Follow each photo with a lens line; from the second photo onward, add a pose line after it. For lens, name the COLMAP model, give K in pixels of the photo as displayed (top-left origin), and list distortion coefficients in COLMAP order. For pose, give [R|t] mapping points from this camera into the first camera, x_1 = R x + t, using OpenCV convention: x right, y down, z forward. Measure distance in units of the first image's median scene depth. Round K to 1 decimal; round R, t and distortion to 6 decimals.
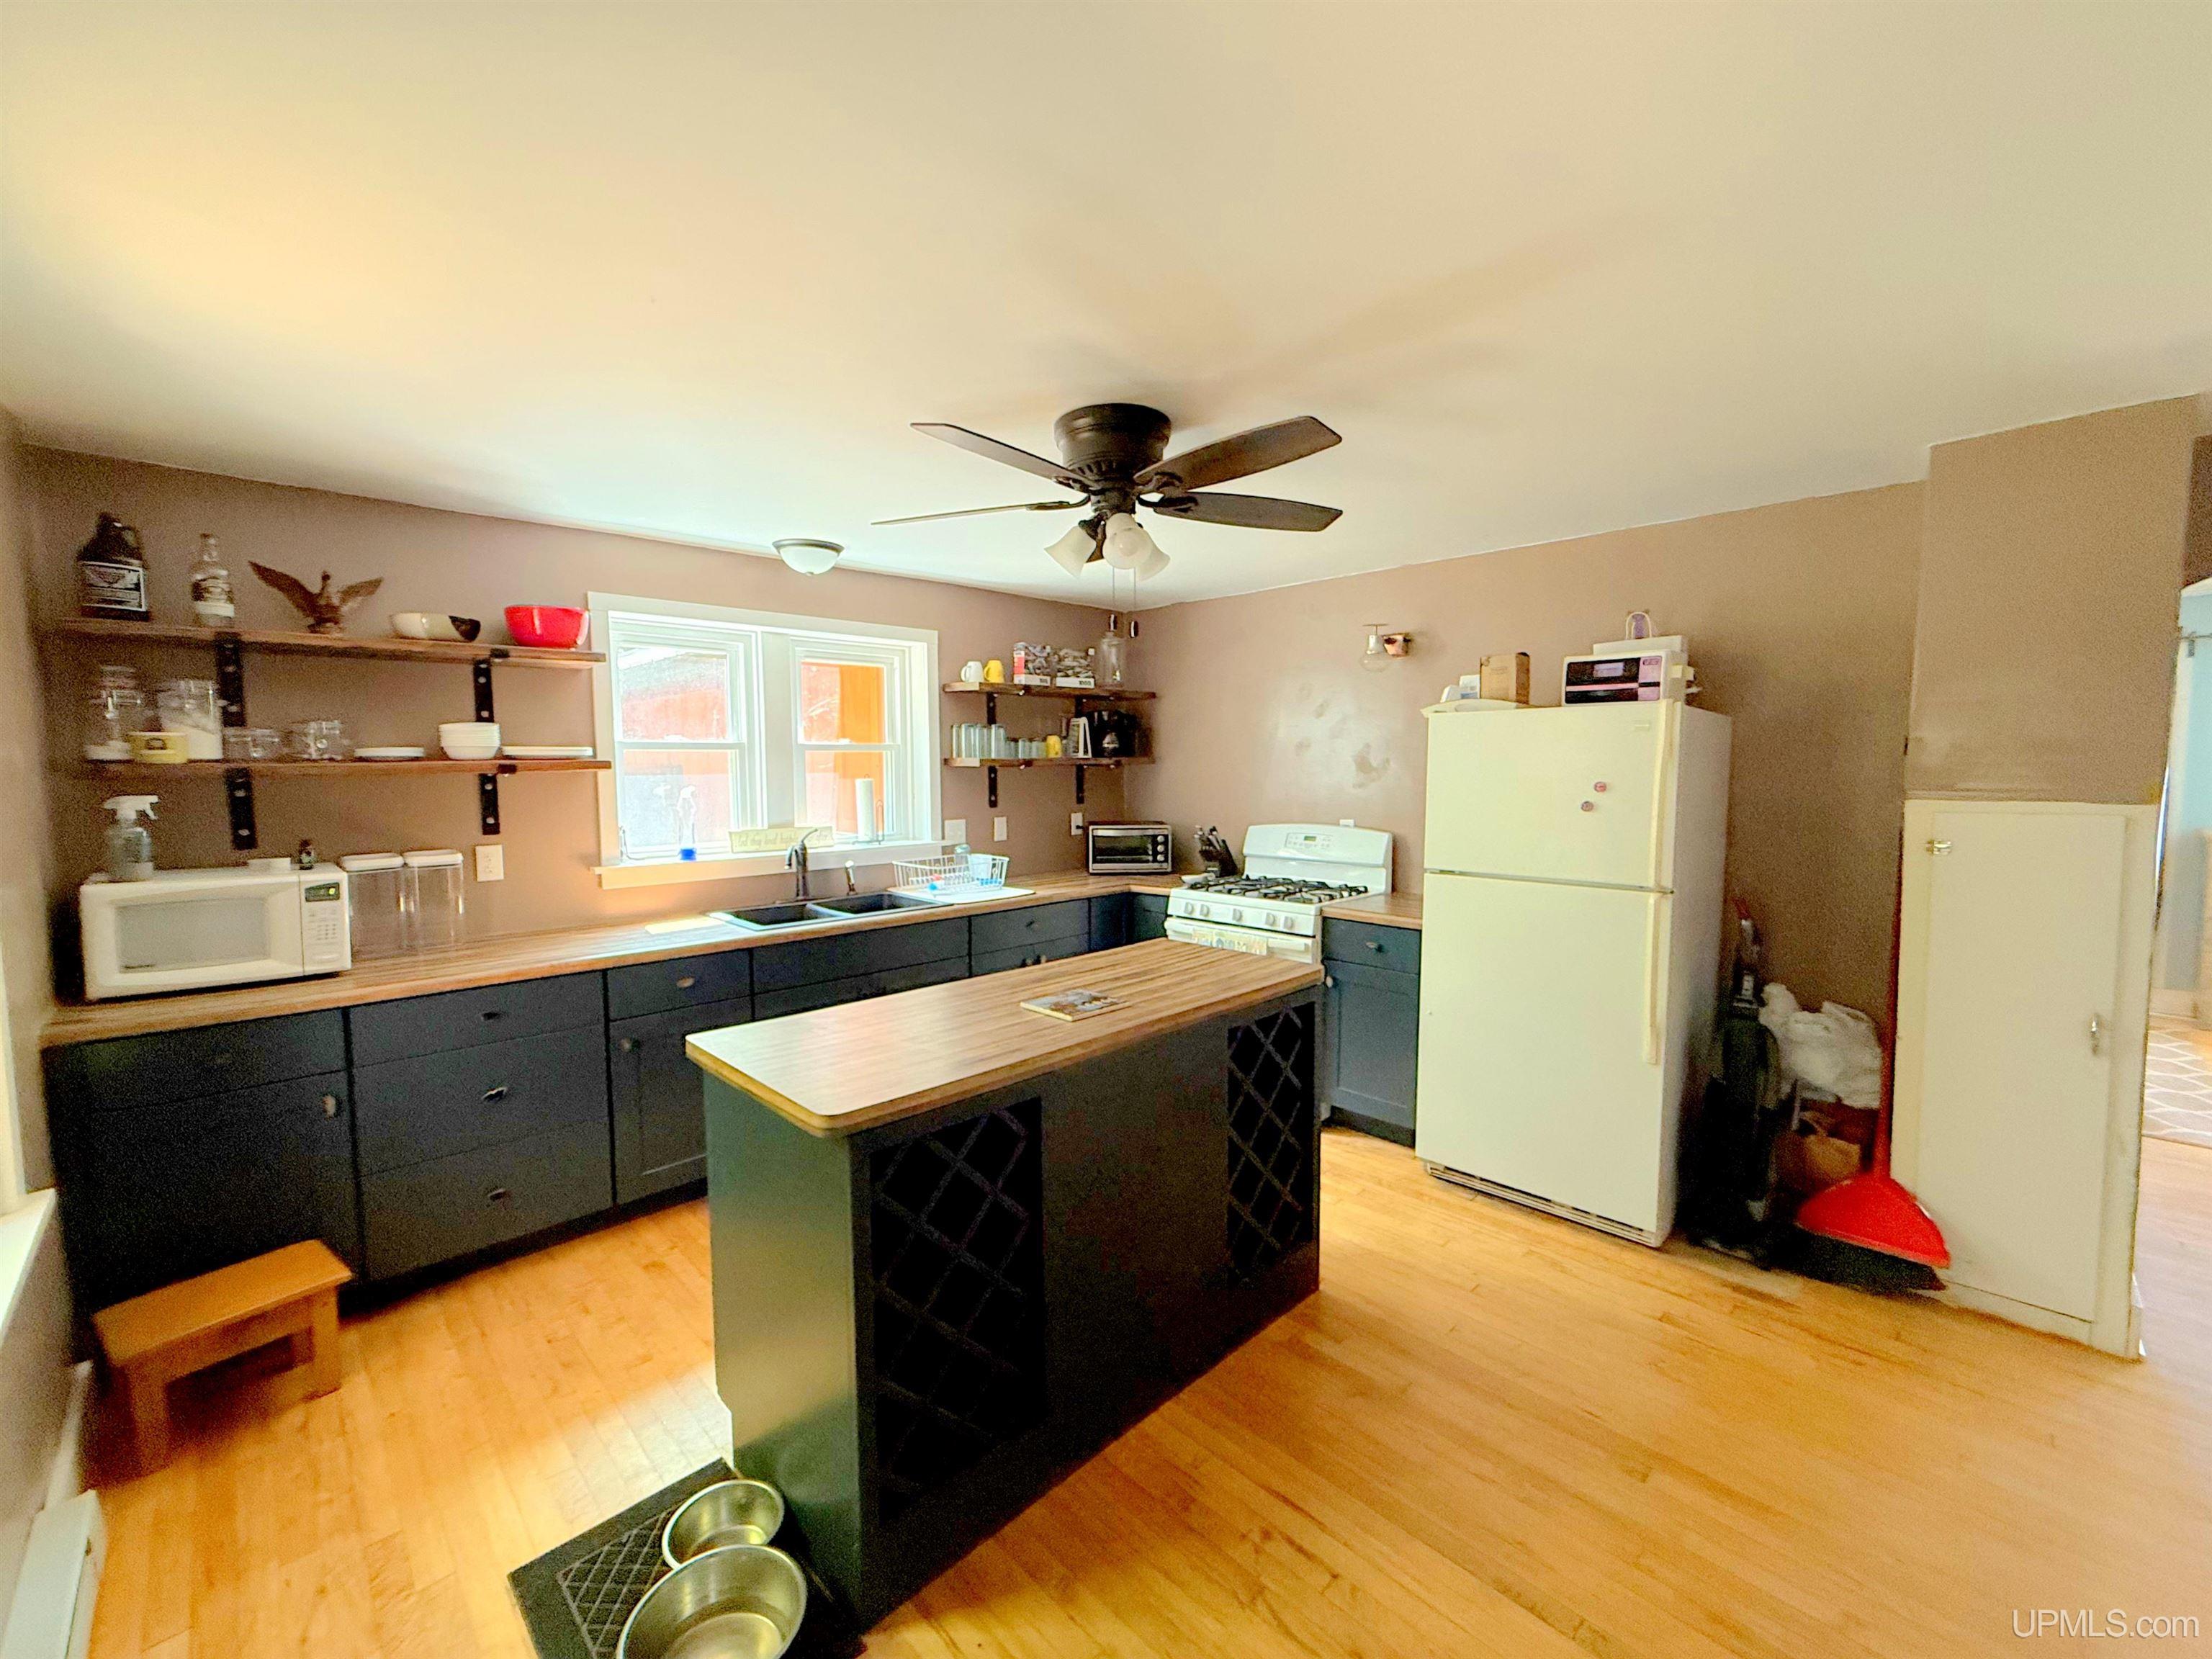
lens RADIAL K [[928.7, 0, 1099.0], [0, 928.7, 832.8], [0, 0, 1]] dist [-0.000086, -0.000209]
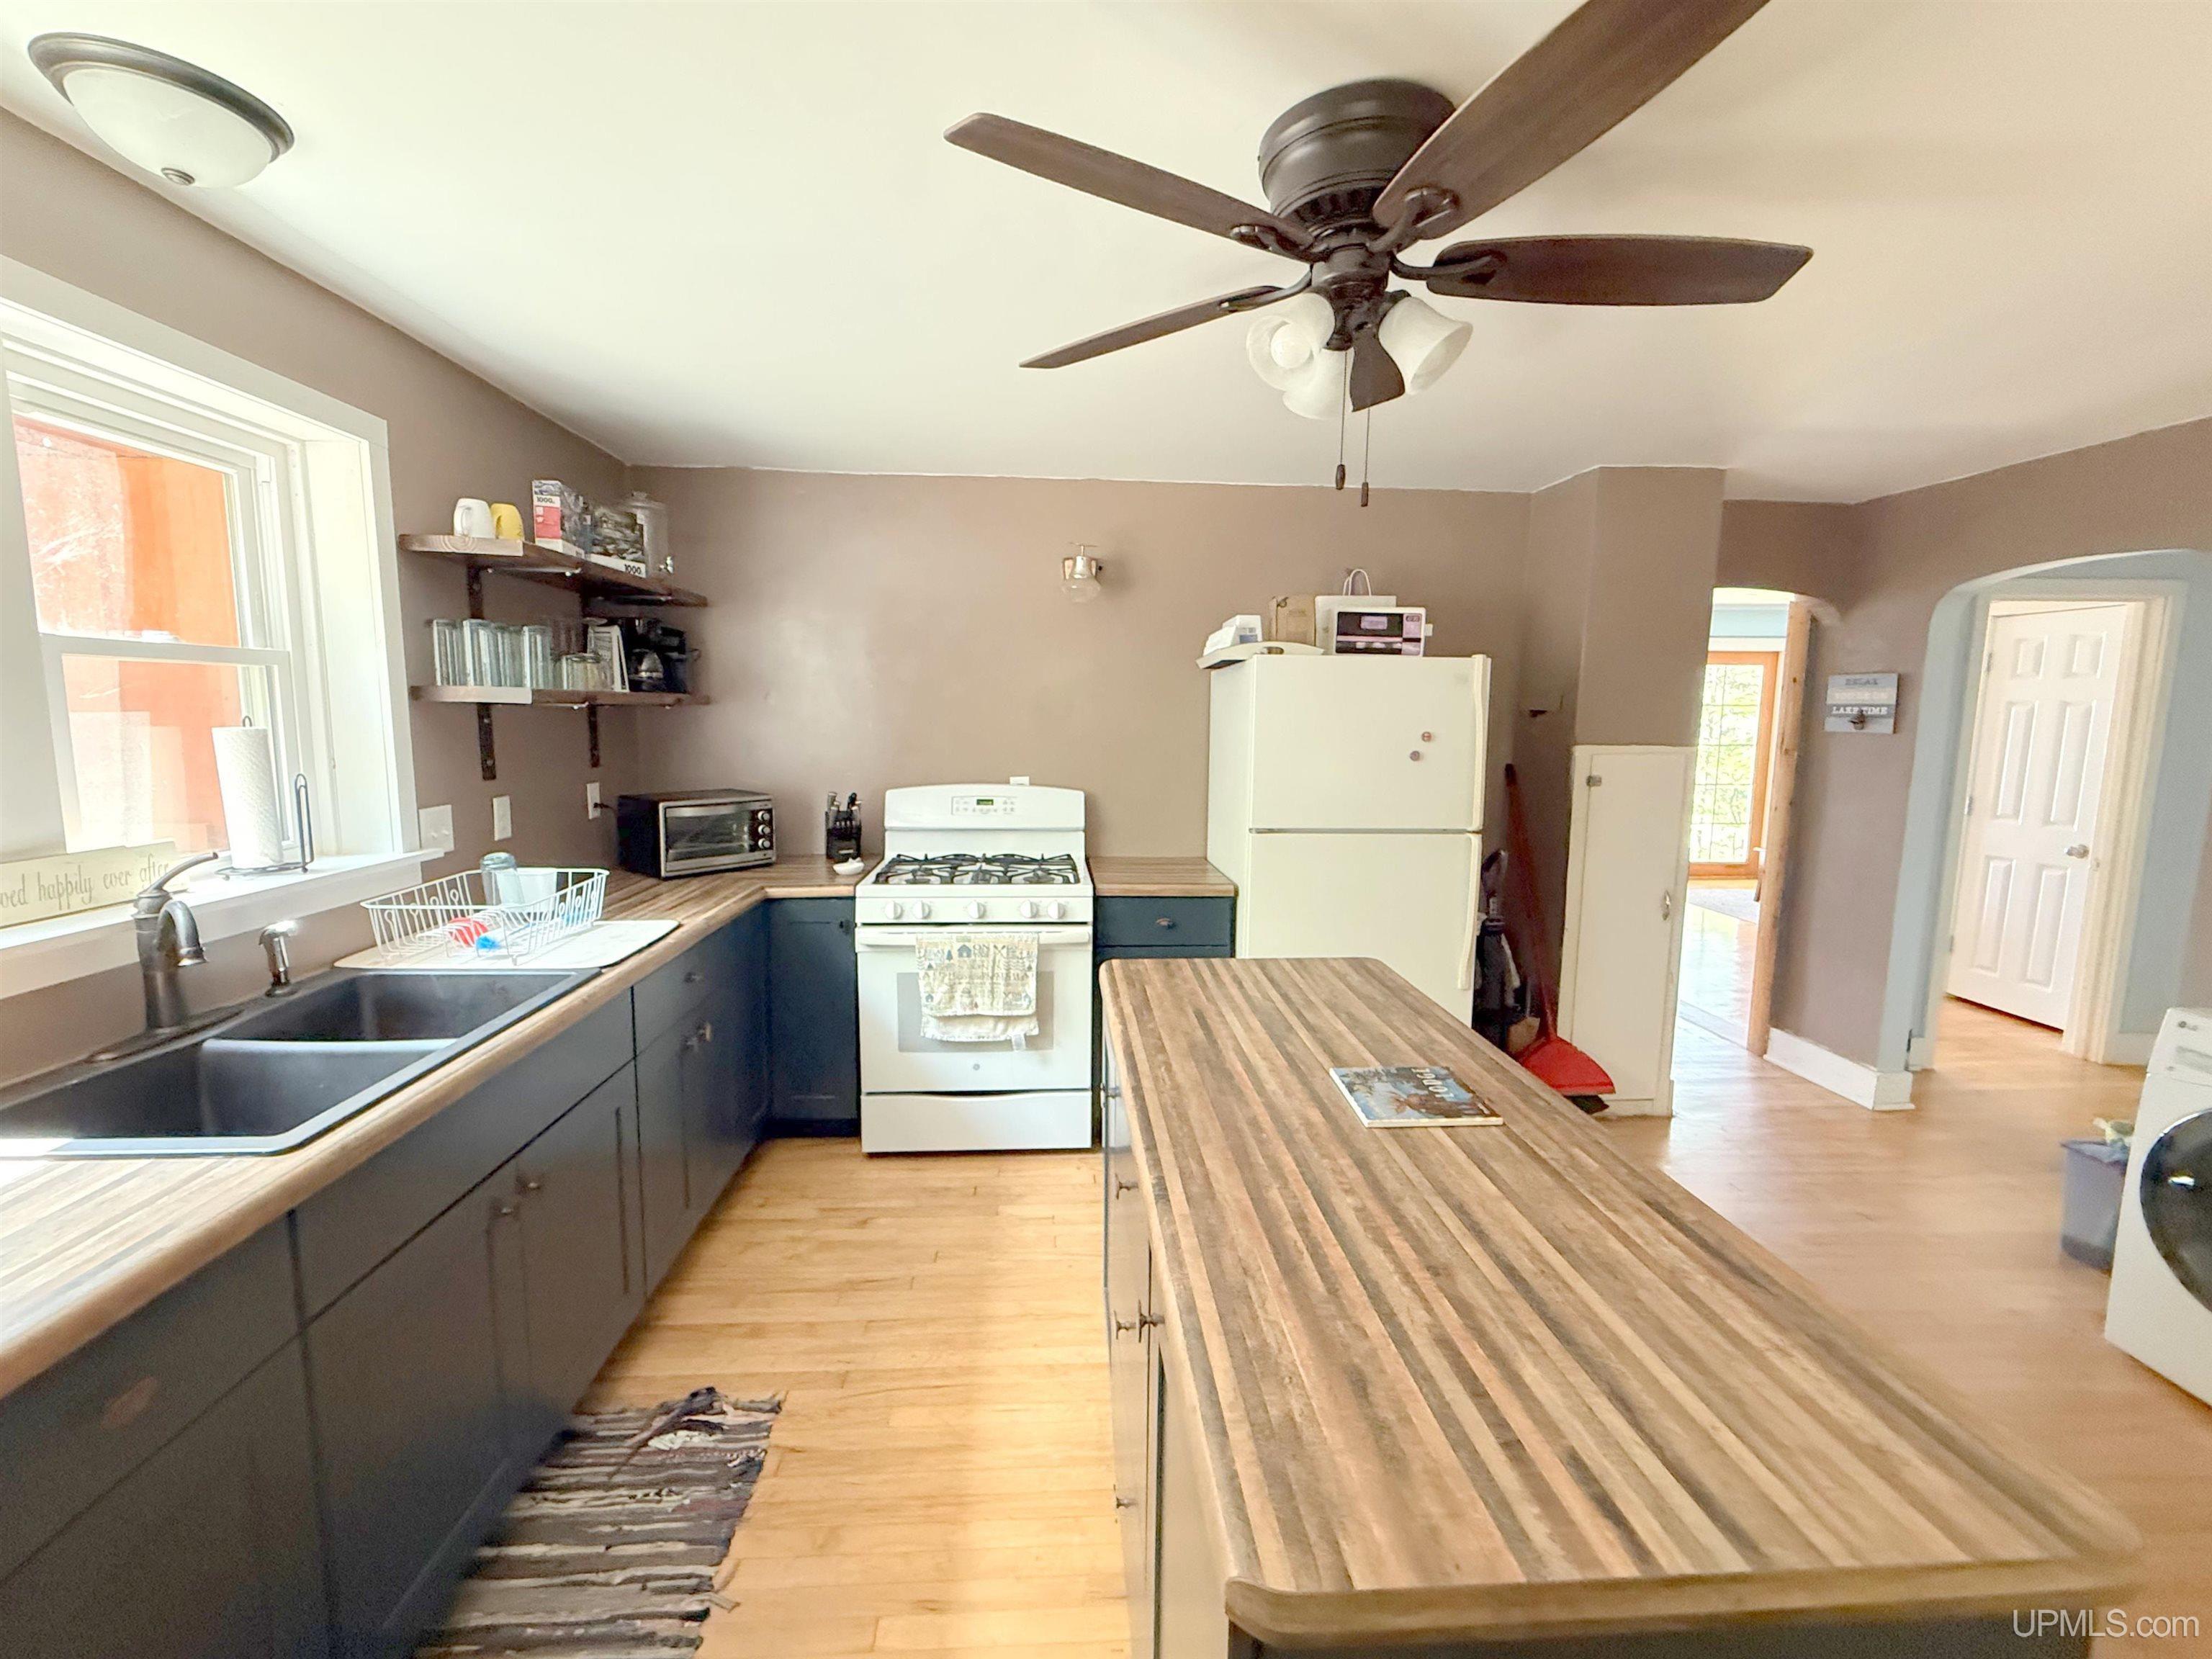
lens RADIAL K [[928.7, 0, 1099.0], [0, 928.7, 832.8], [0, 0, 1]] dist [-0.000086, -0.000209]
pose [[0.645045, -0.084059, 0.759507, -0.344485], [0.042481, 0.996339, 0.074192, -0.024587], [-0.762963, -0.015593, 0.646254, 0.427415]]
